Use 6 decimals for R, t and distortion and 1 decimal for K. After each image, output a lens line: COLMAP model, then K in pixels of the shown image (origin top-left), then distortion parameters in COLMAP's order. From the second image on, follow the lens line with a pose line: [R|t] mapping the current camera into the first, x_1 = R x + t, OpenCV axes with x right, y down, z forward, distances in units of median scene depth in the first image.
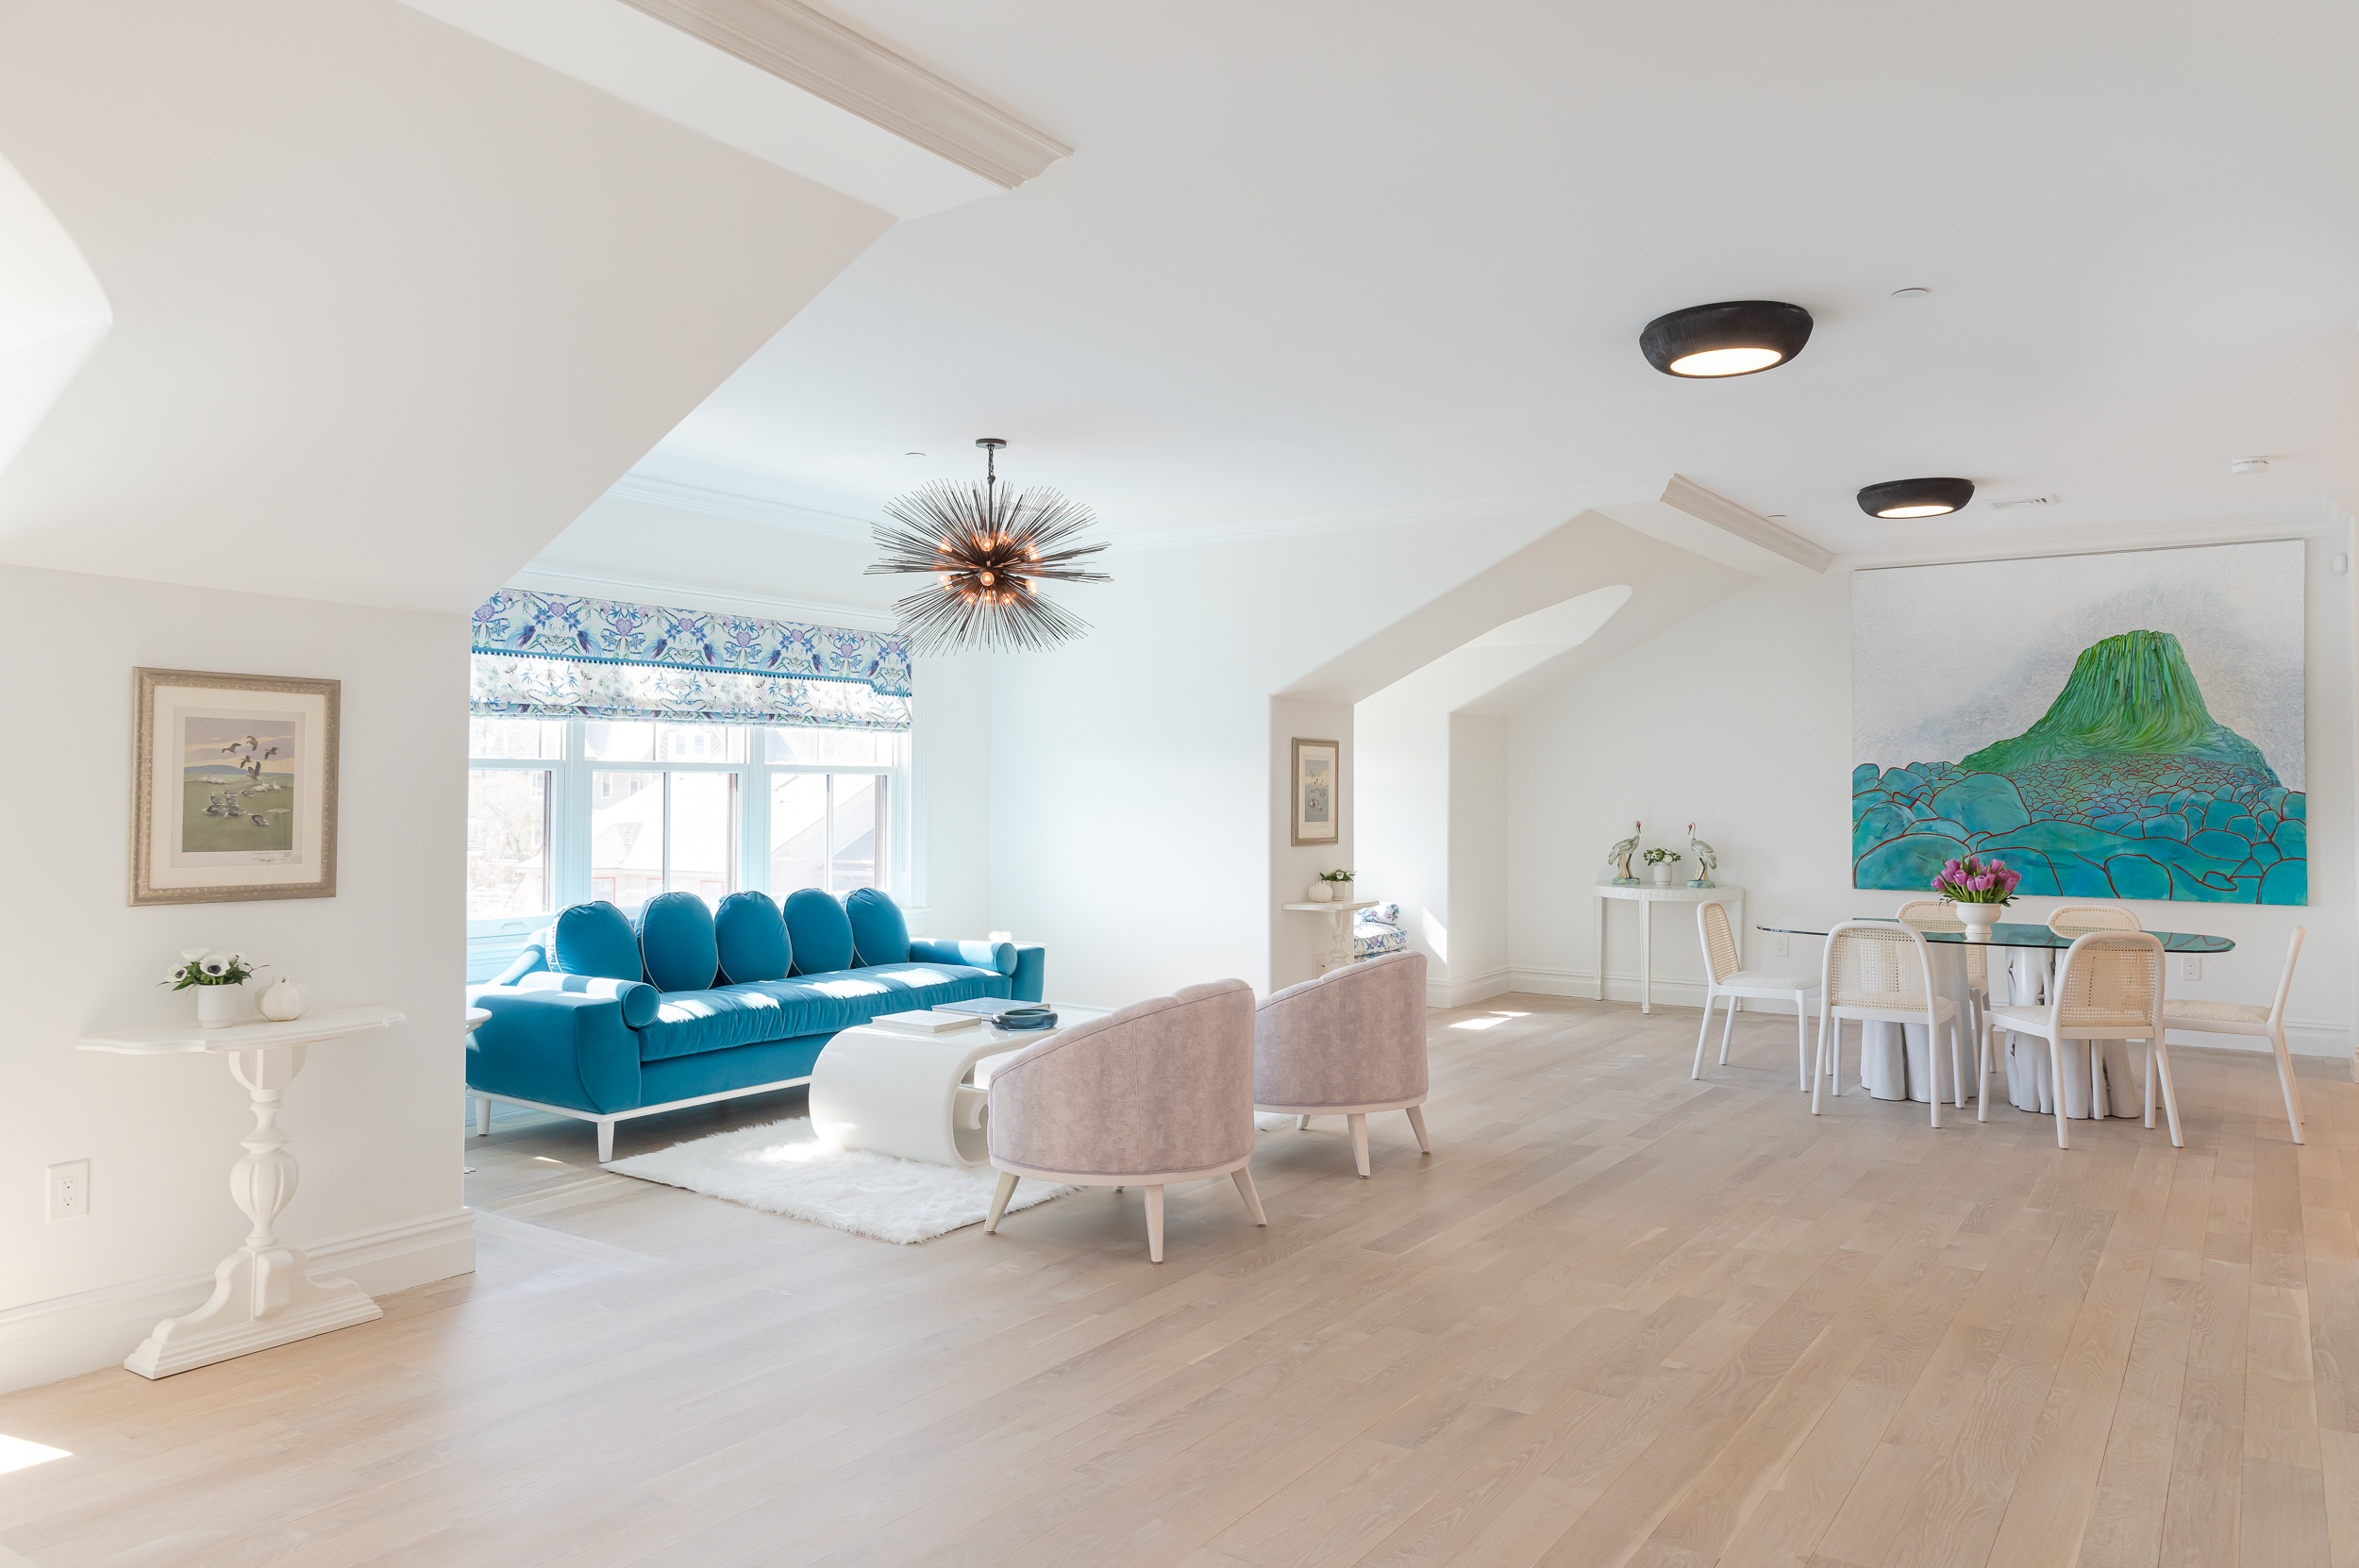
lens RADIAL K [[1600.0, 0, 1190.6], [0, 1600.0, 772.3], [0, 0, 1]] dist [0.009176, -0.005749]
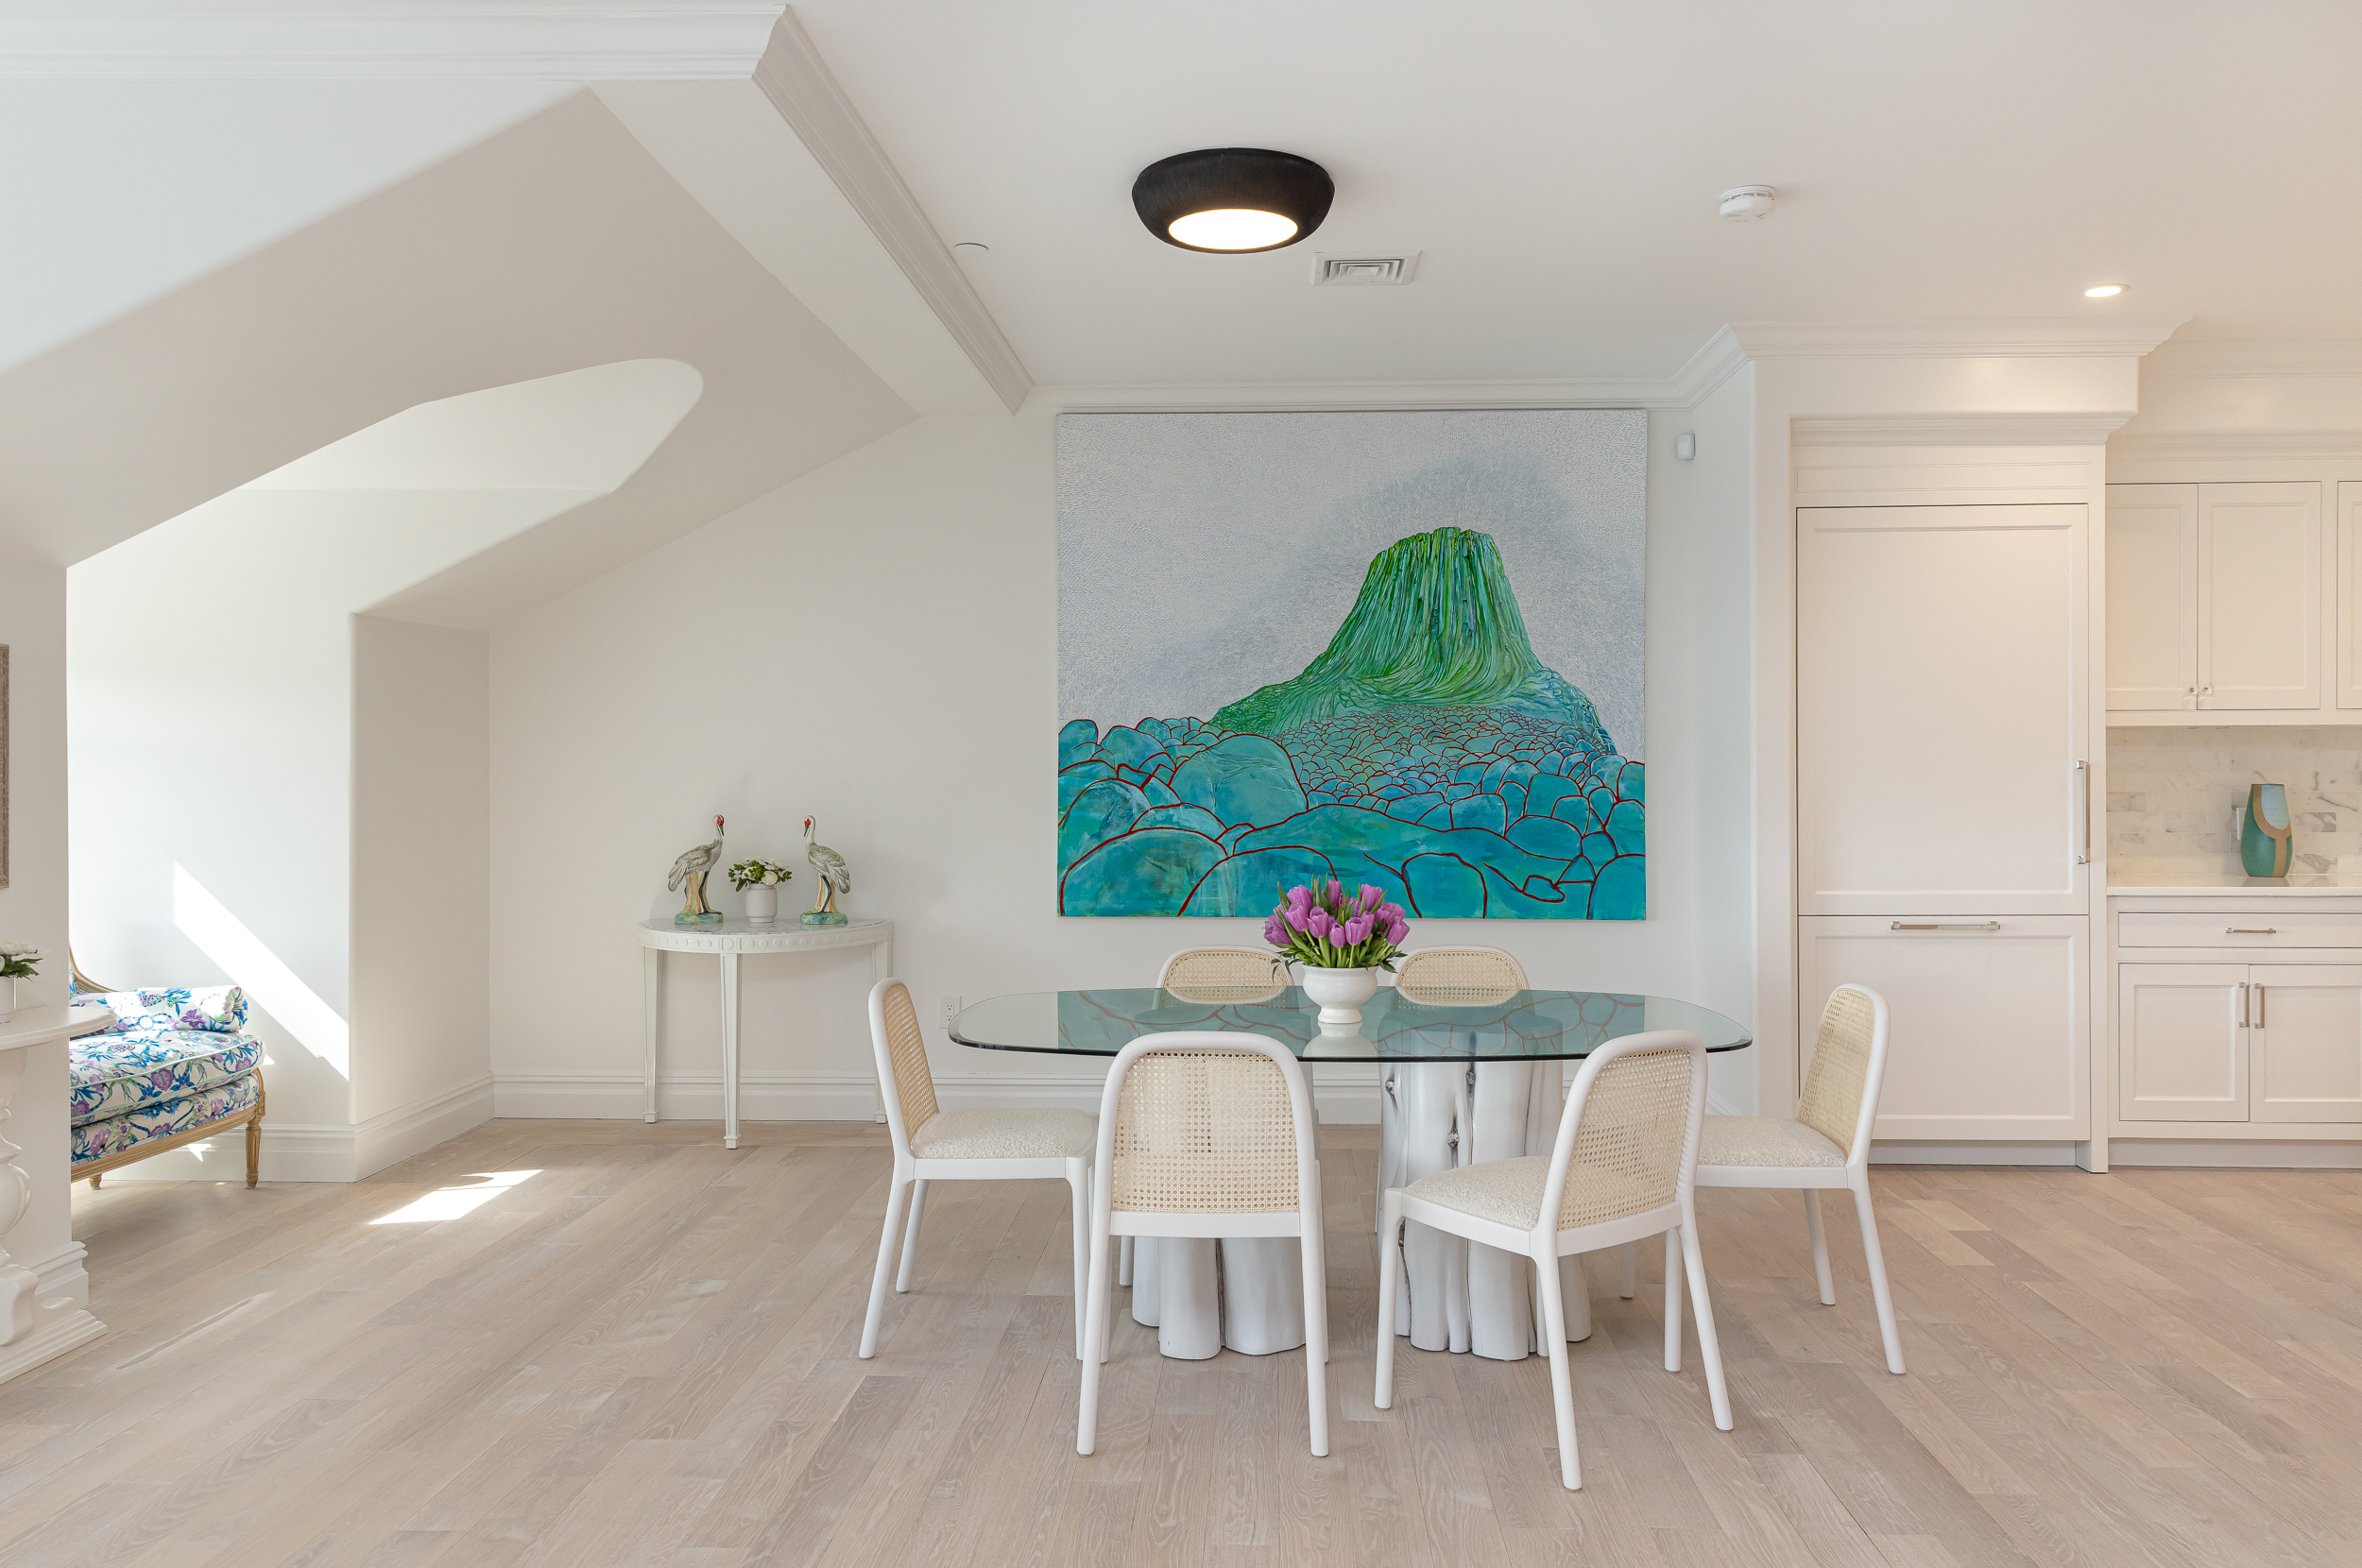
lens RADIAL K [[1602.0, 0, 1184.6], [0, 1602.0, 766.1], [0, 0, 1]] dist [0.009176, -0.005749]
pose [[0.855190, -0.002838, 0.518306, 0.134826], [-0.002417, 0.999952, 0.009463, 0.007312], [-0.518308, -0.009345, 0.855143, 0.457047]]
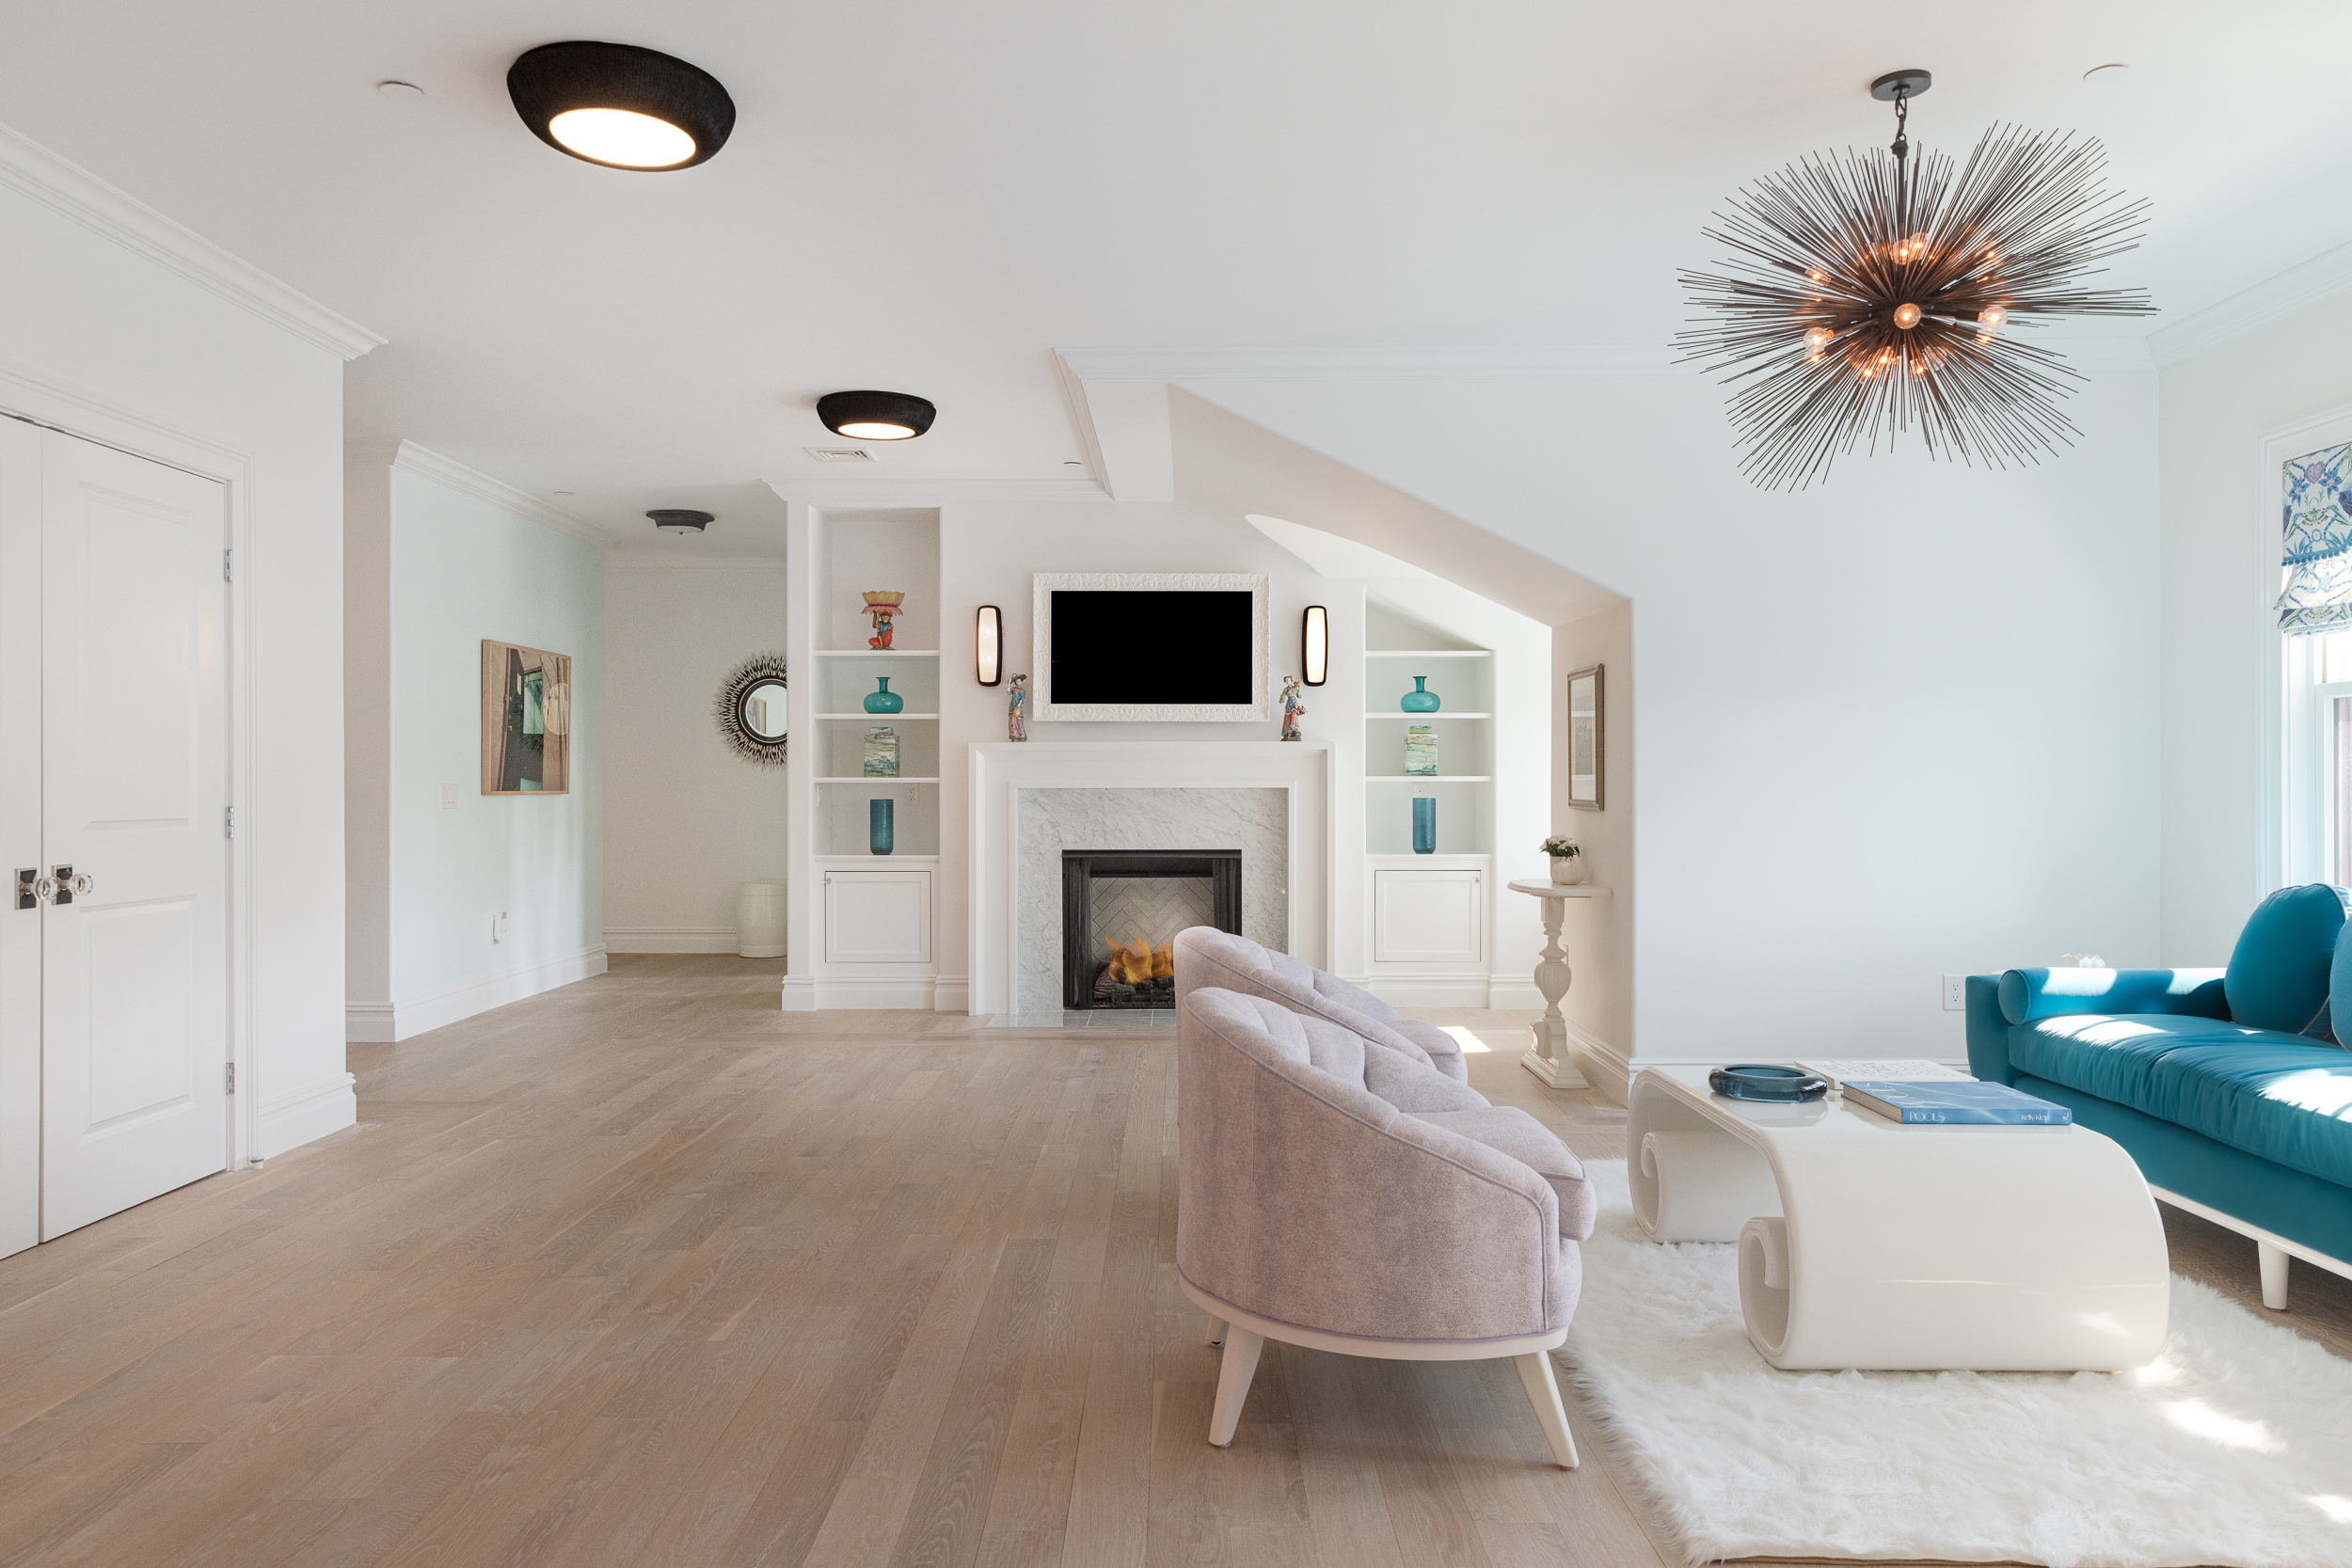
lens RADIAL K [[1595.3, 0, 1189.5], [0, 1595.3, 779.2], [0, 0, 1]] dist [0.009176, -0.005749]
pose [[-0.827514, -0.007488, -0.561396, 0.512024], [-0.001307, 0.999934, -0.011411, 0.051515], [0.561444, -0.008709, -0.827469, 1.682102]]
